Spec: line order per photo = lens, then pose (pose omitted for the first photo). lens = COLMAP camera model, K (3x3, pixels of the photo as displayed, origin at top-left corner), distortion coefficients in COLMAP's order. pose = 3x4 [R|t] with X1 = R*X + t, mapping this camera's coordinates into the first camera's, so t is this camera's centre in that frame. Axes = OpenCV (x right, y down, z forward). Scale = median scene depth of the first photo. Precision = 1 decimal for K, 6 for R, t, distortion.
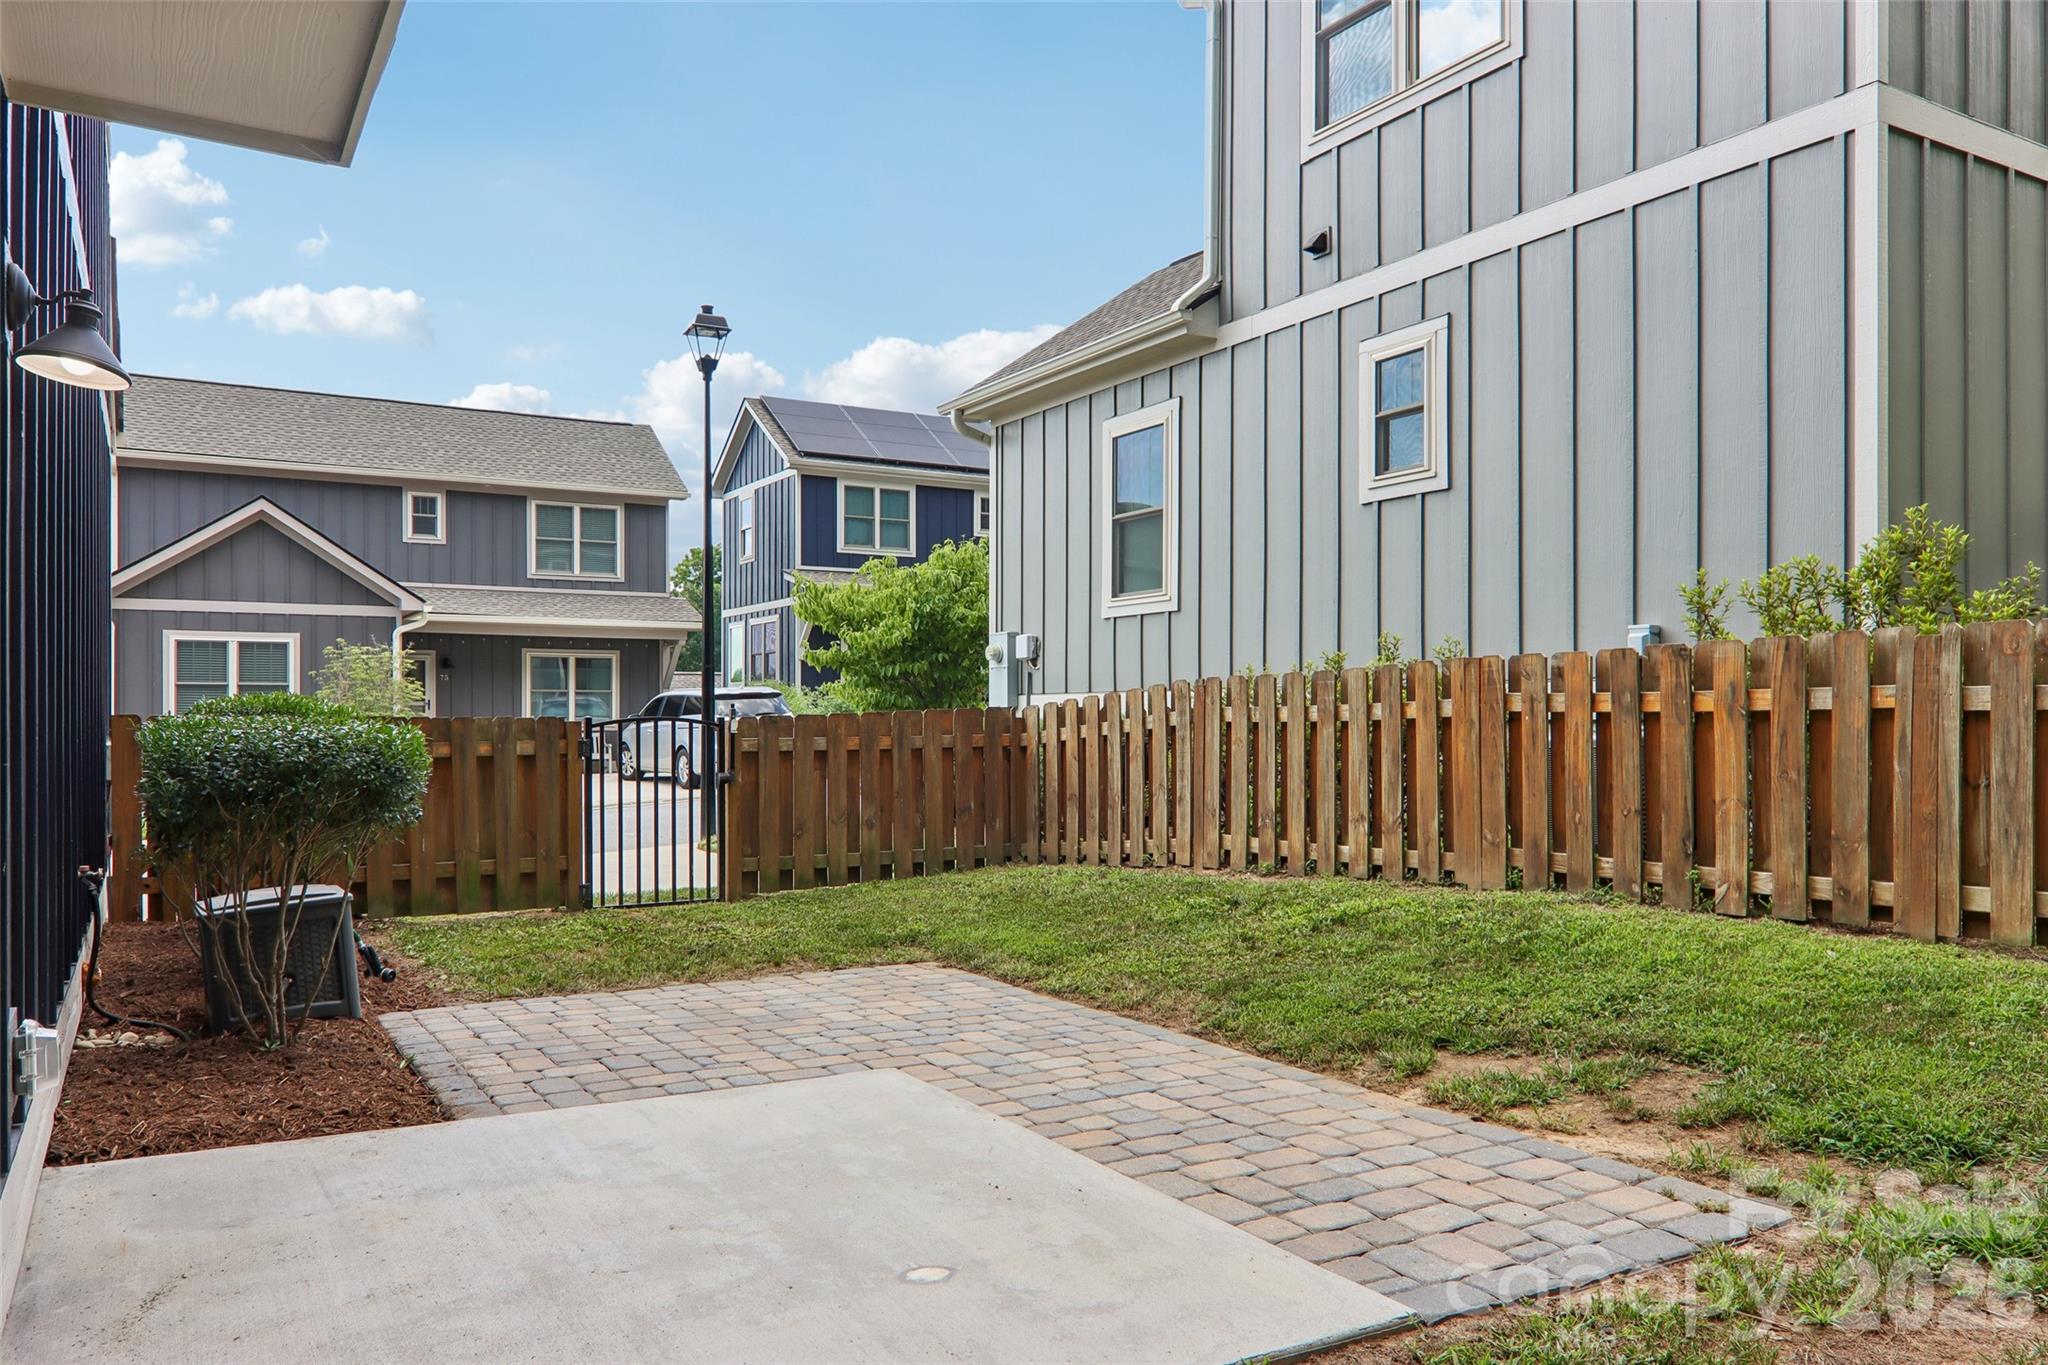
lens RADIAL K [[1487.9, 0, 1021.2], [0, 1487.9, 702.2], [0, 0, 1]] dist [0.000251, -0.001524]
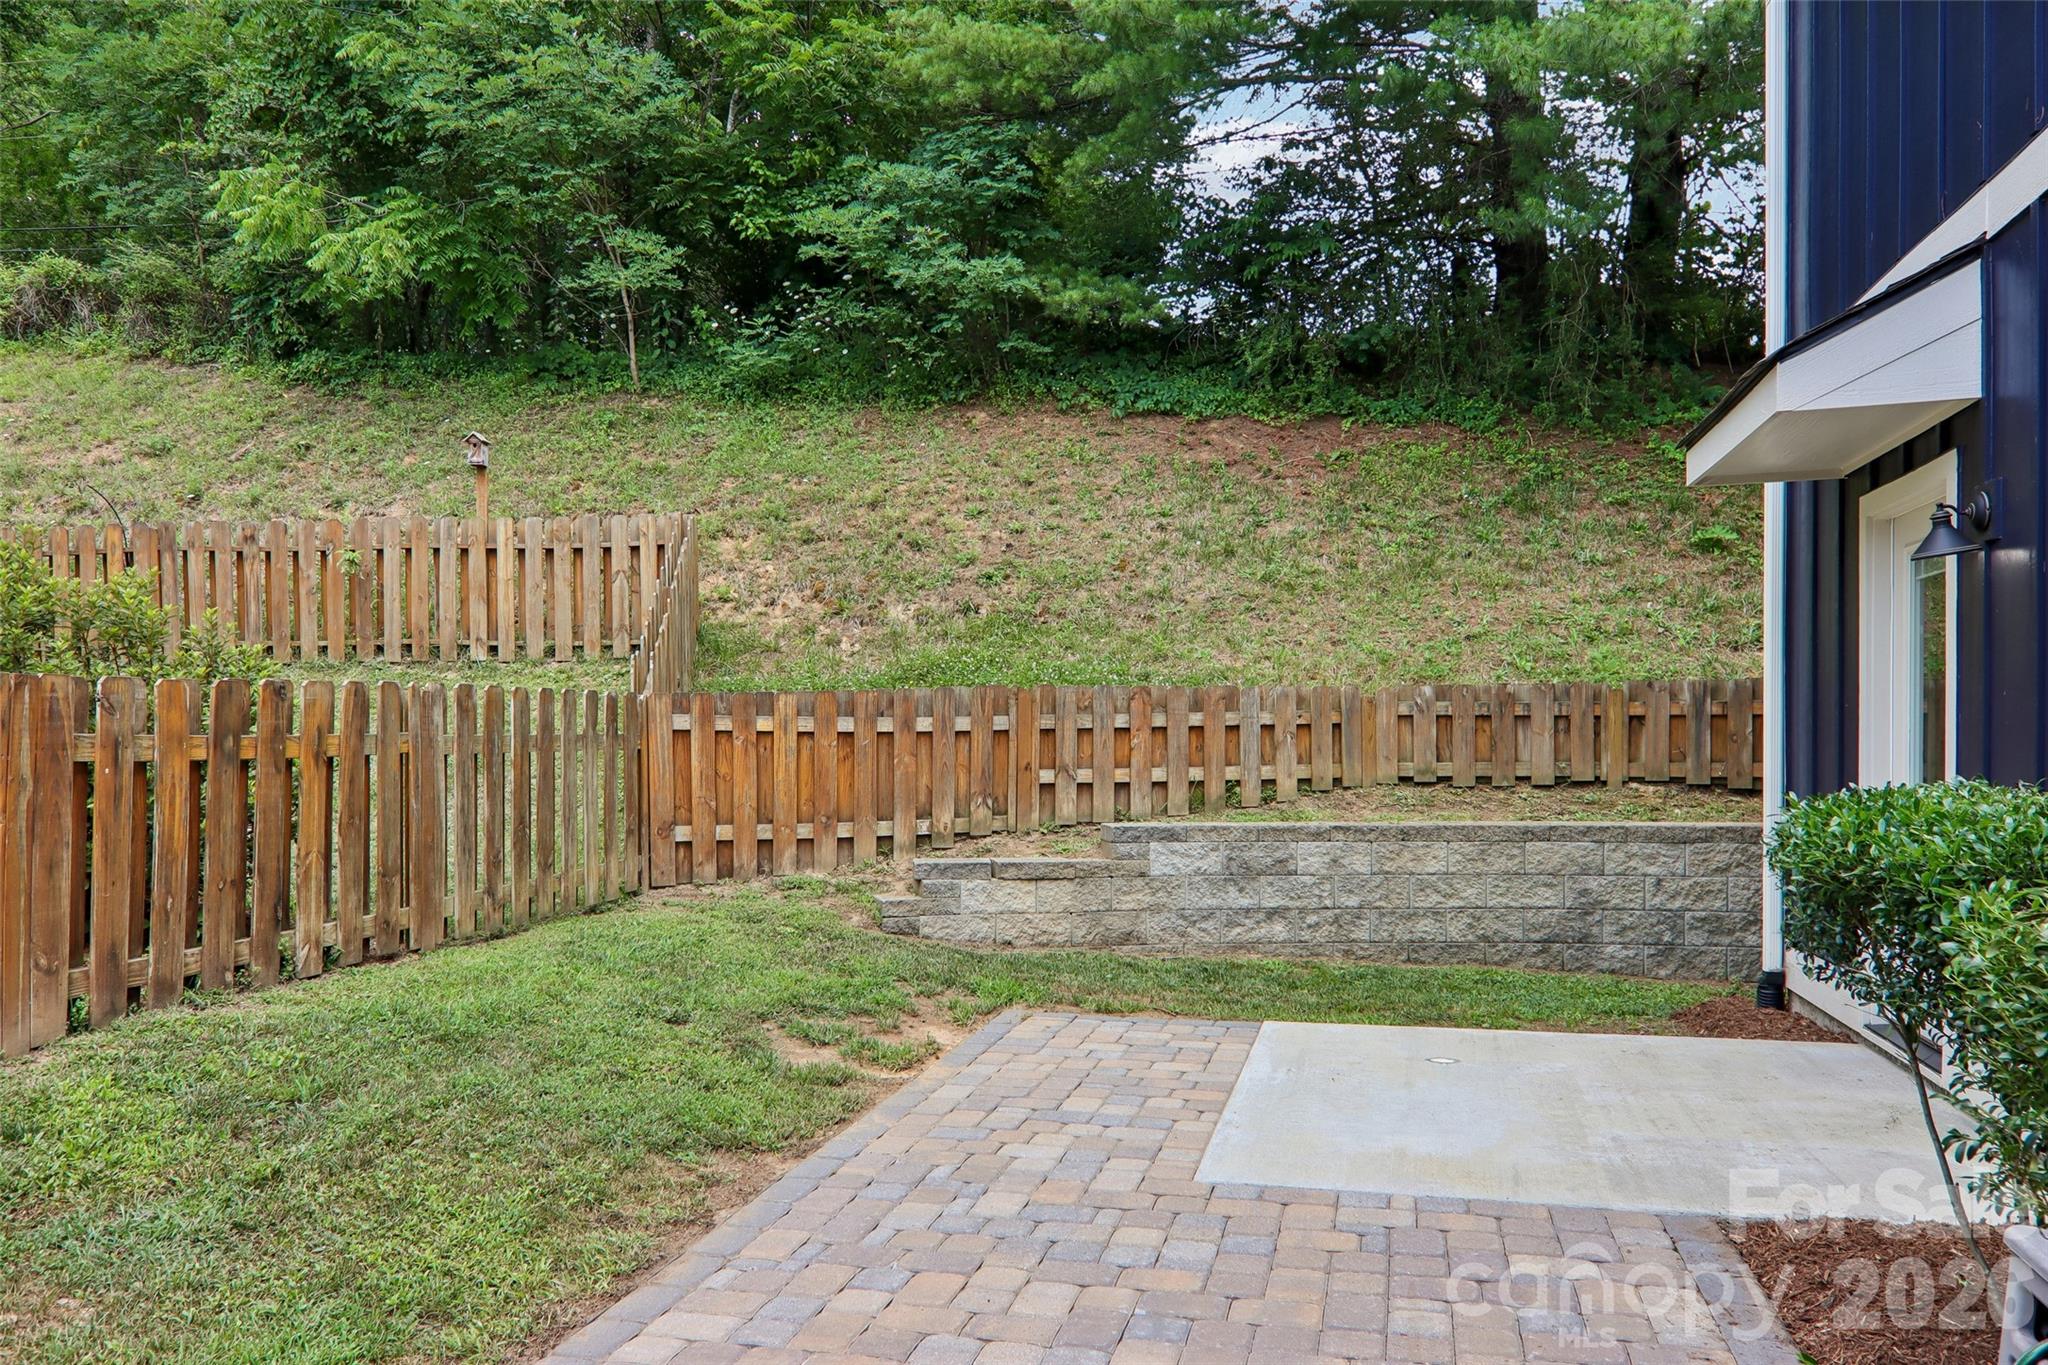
lens RADIAL K [[1487.9, 0, 1028.9], [0, 1487.9, 692.3], [0, 0, 1]] dist [0.000251, -0.001524]
pose [[-0.723044, 0.024178, 0.690379, -0.286938], [-0.004669, 0.999193, -0.039883, 0.000052], [-0.690786, -0.032061, -0.722348, 0.790111]]
